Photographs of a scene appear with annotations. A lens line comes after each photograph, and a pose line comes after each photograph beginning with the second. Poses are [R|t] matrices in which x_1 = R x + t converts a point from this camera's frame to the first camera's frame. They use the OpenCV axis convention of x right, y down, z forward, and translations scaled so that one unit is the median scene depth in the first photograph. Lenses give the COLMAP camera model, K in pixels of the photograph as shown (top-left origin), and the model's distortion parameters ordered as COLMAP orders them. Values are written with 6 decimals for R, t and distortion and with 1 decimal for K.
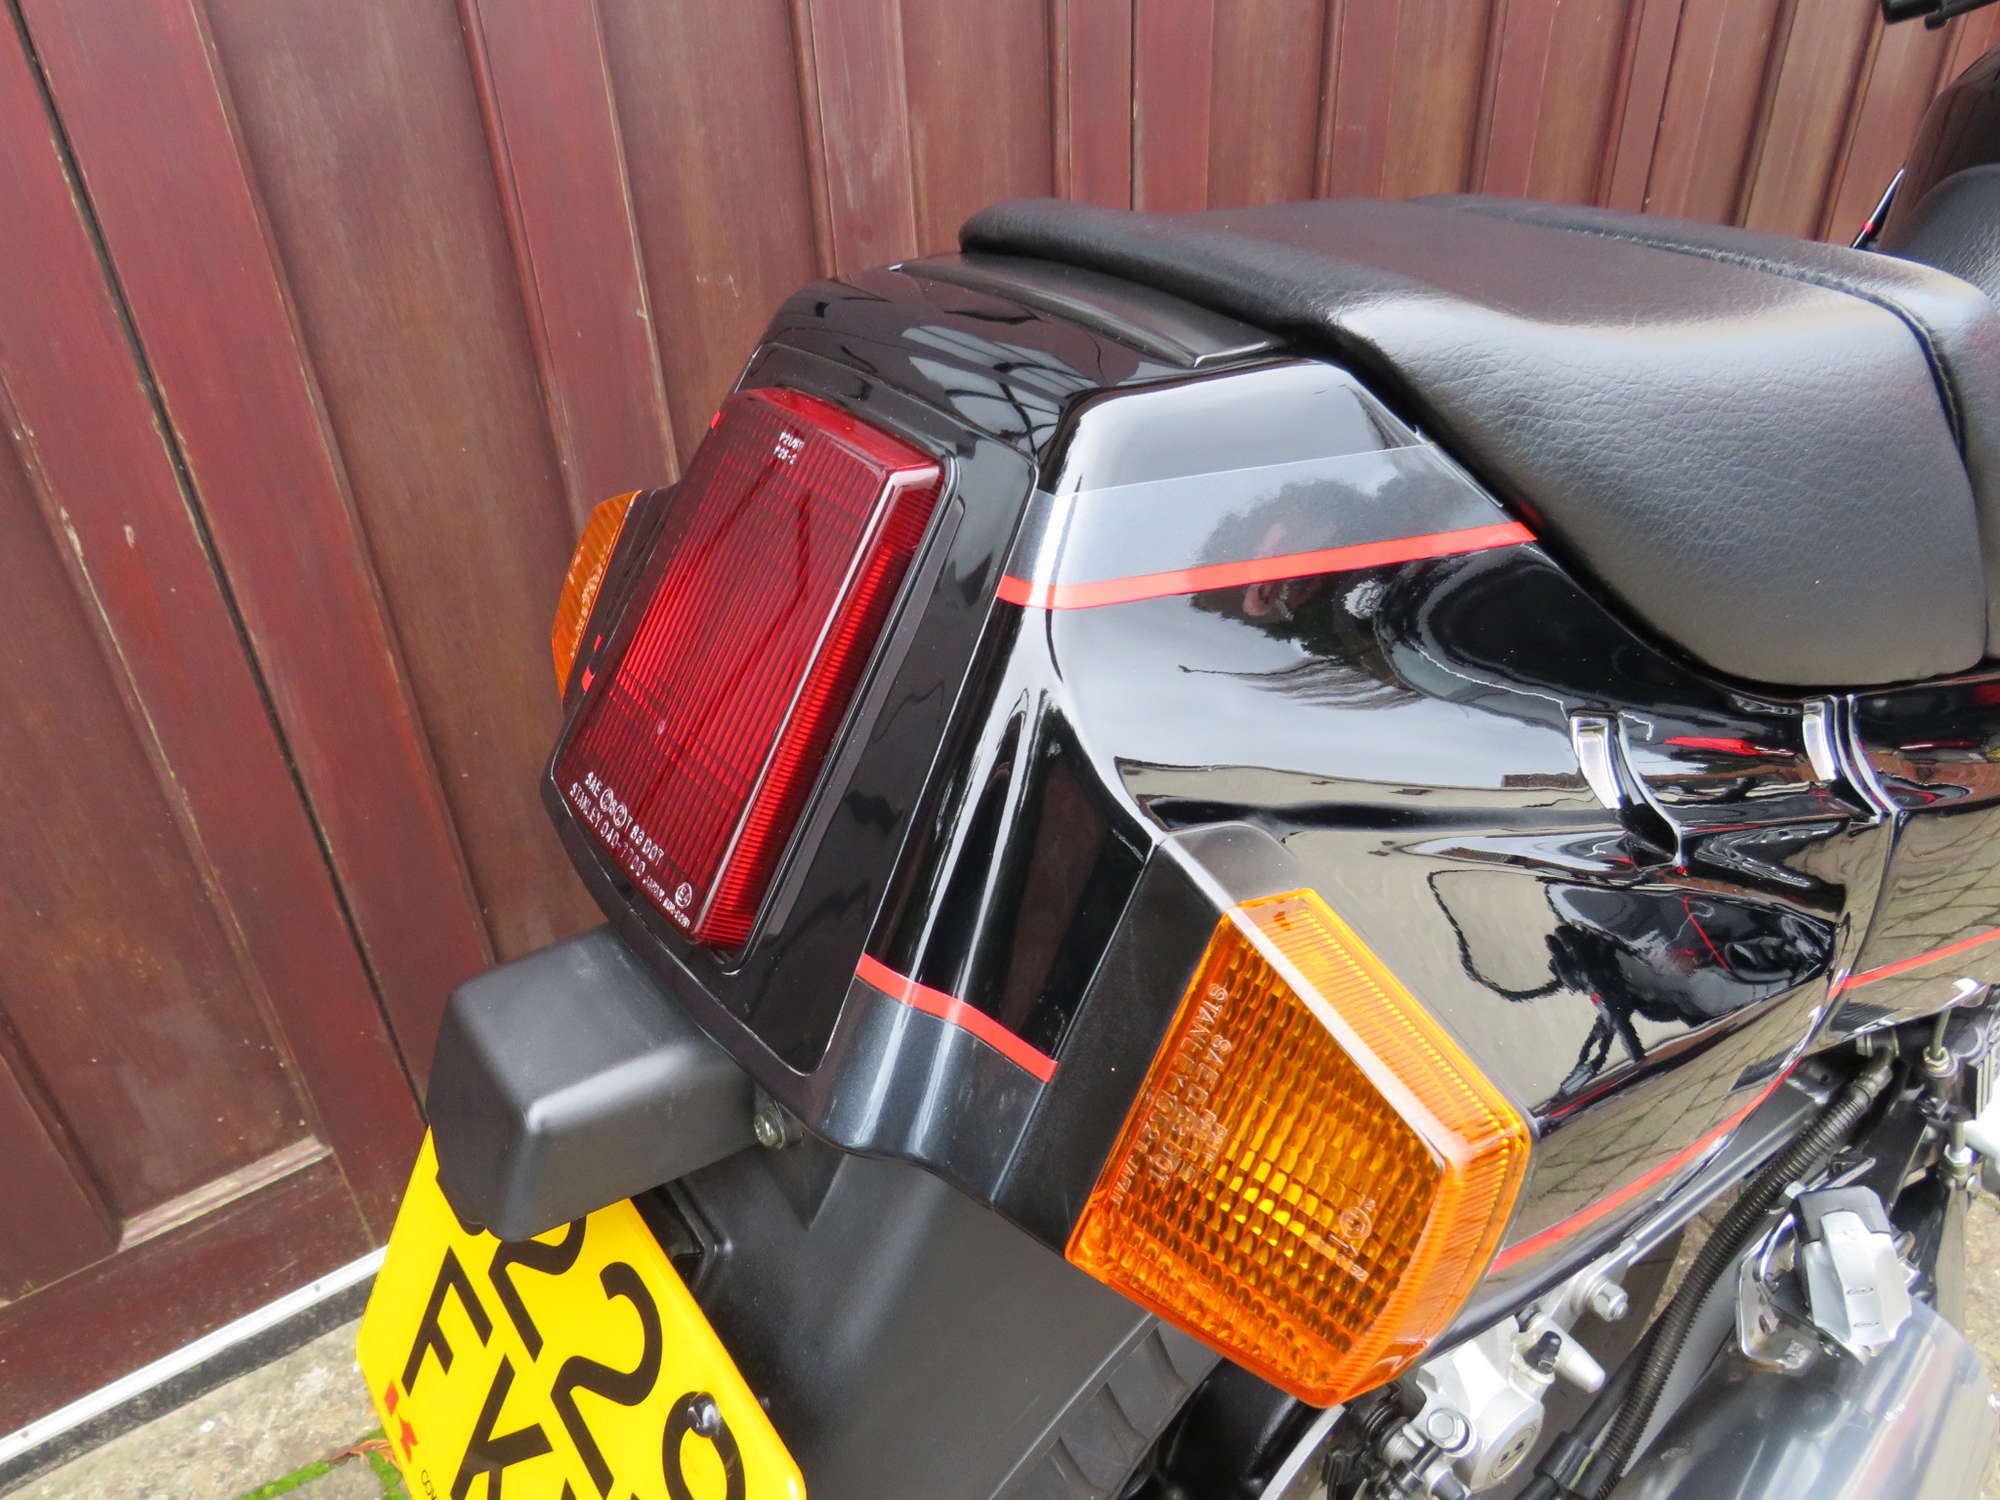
lens RADIAL K [[1418.2, 0, 994.7], [0, 1418.2, 746.6], [0, 0, 1]] dist [-0.027743, 0.000107]
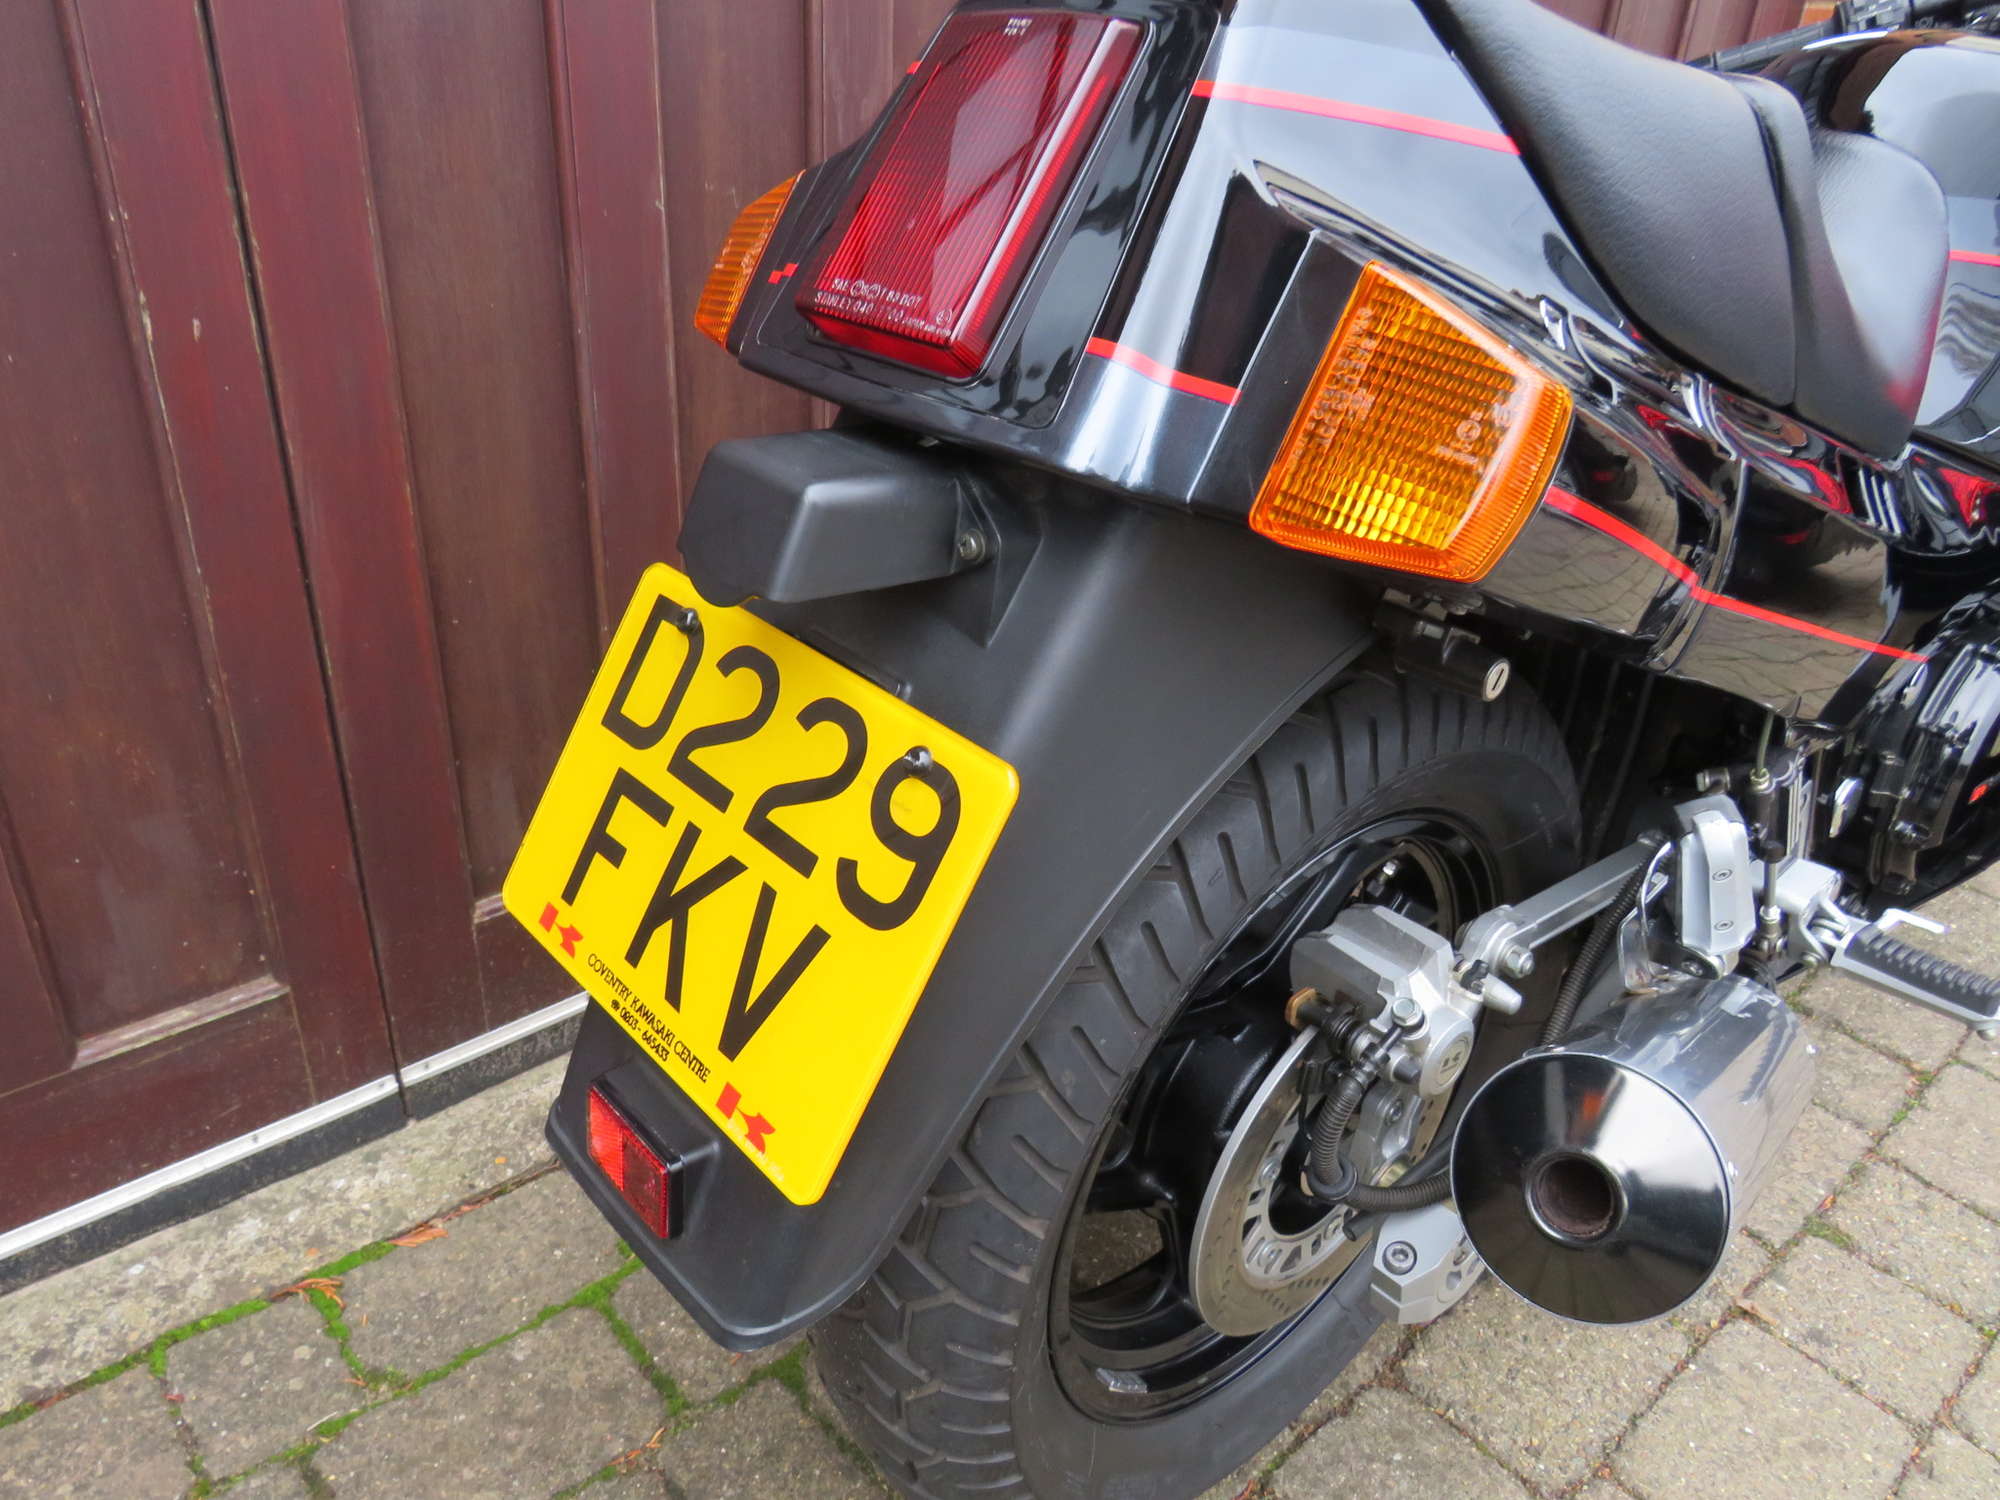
lens RADIAL K [[1418.2, 0, 994.7], [0, 1418.2, 746.6], [0, 0, 1]] dist [-0.027743, 0.000107]
pose [[0.990945, 0.035746, 0.129425, -0.106430], [-0.023588, 0.995266, -0.094280, 0.205176], [-0.132183, 0.090373, 0.987097, -0.097136]]
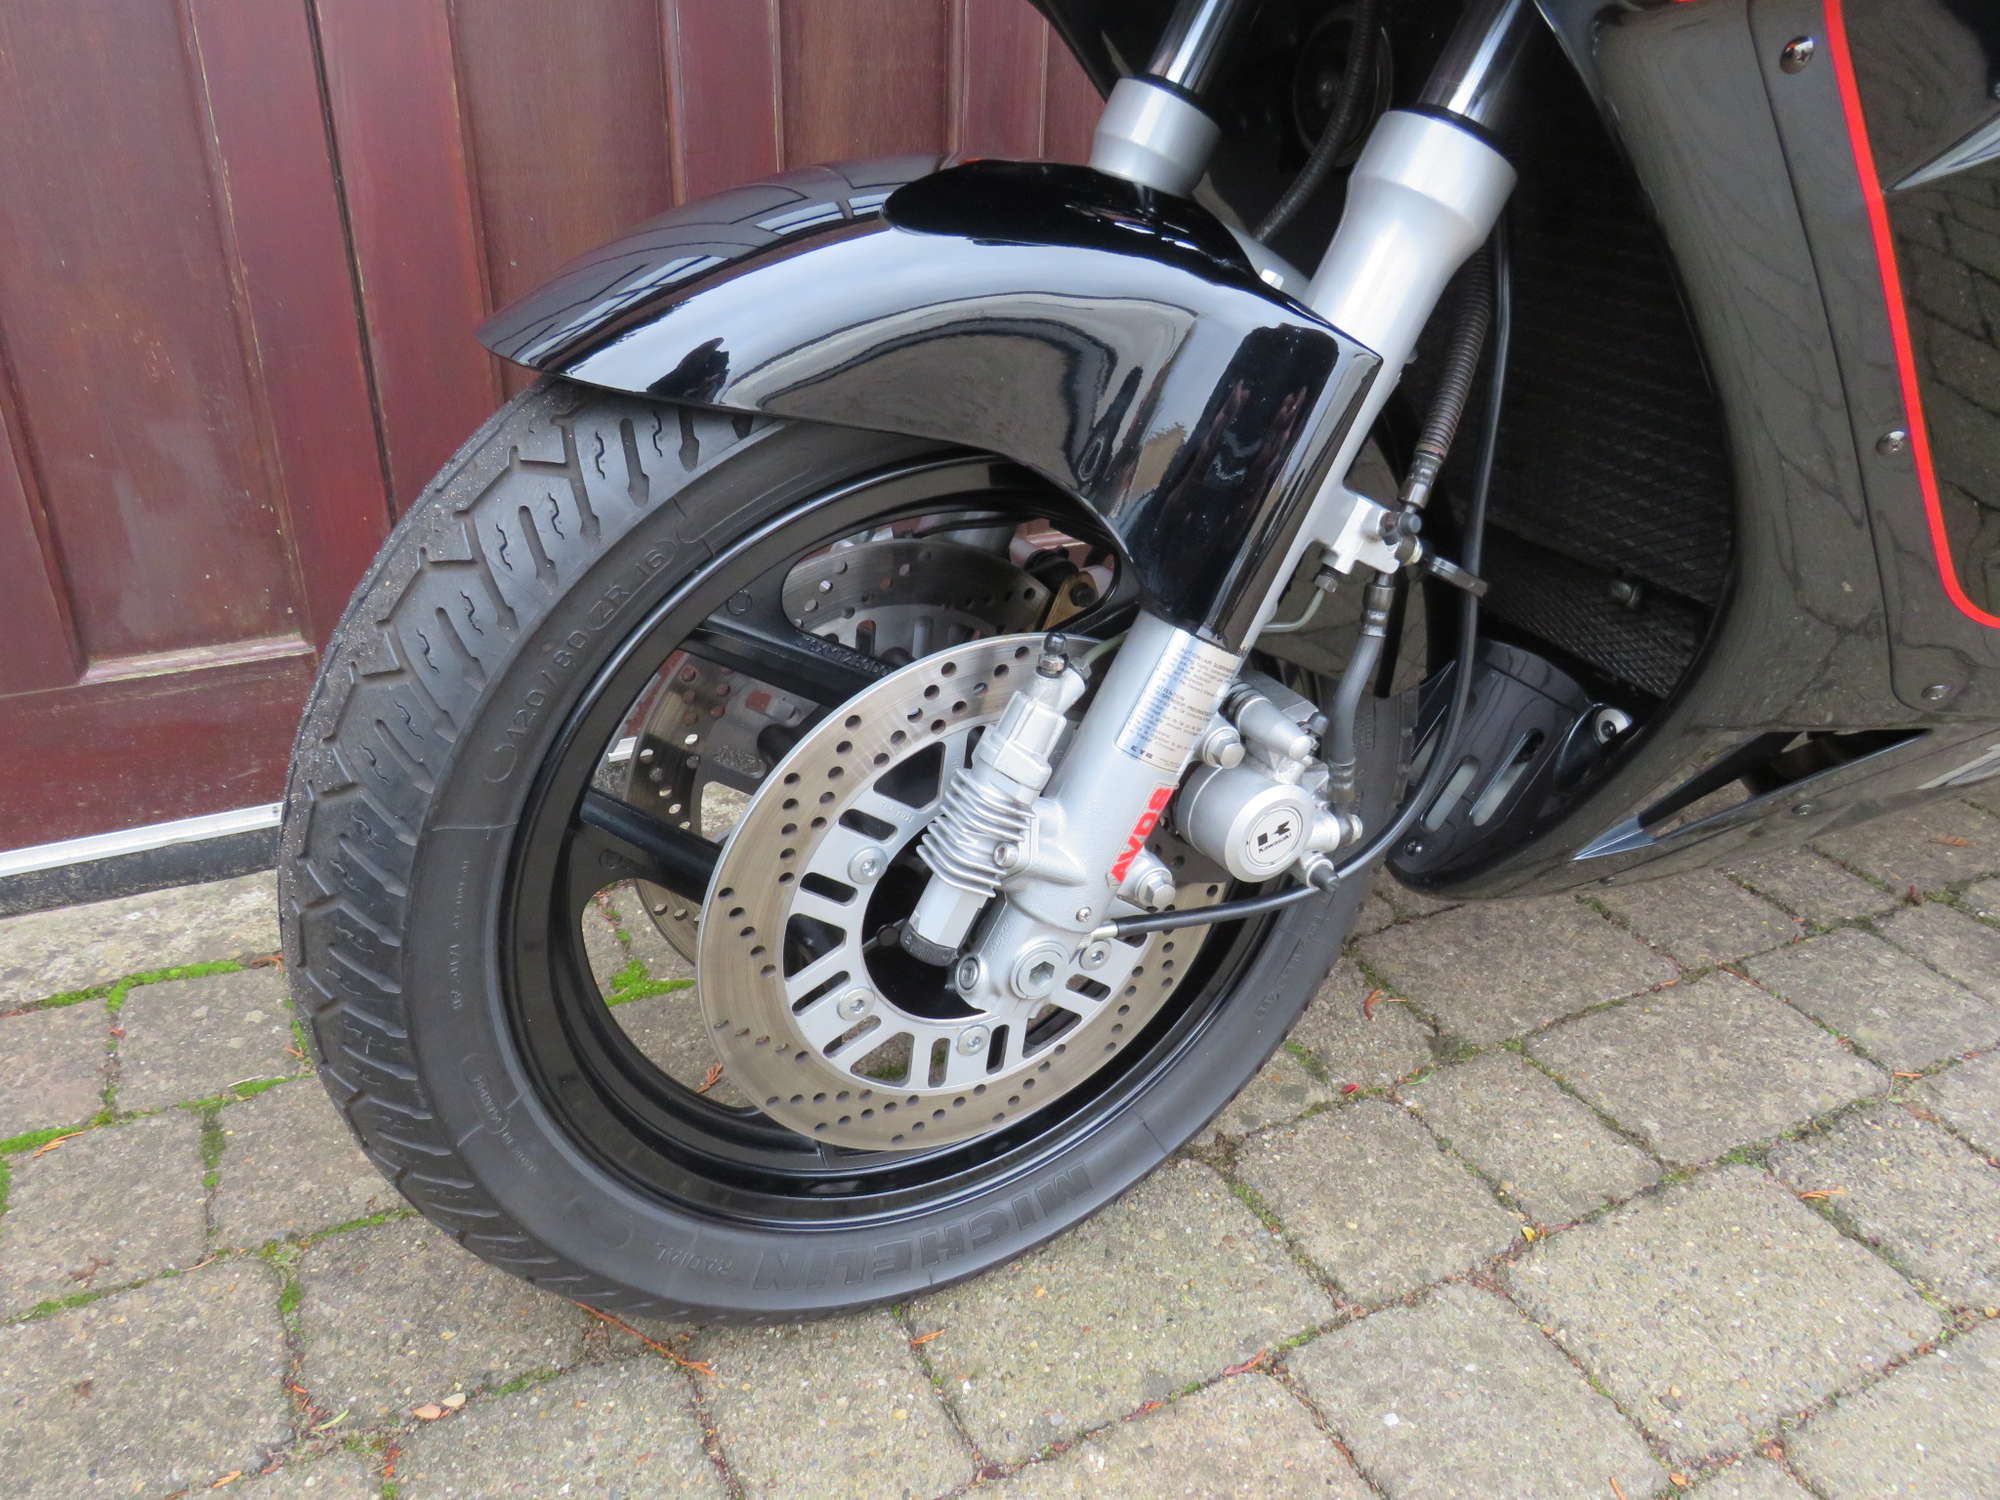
lens RADIAL K [[1424.6, 0, 987.1], [0, 1424.6, 751.8], [0, 0, 1]] dist [-0.026979, 0.007274]
pose [[0.983578, 0.144675, -0.107905, 0.100059], [-0.153490, 0.985036, -0.078392, 0.378344], [0.094949, 0.093667, 0.991066, 0.095227]]
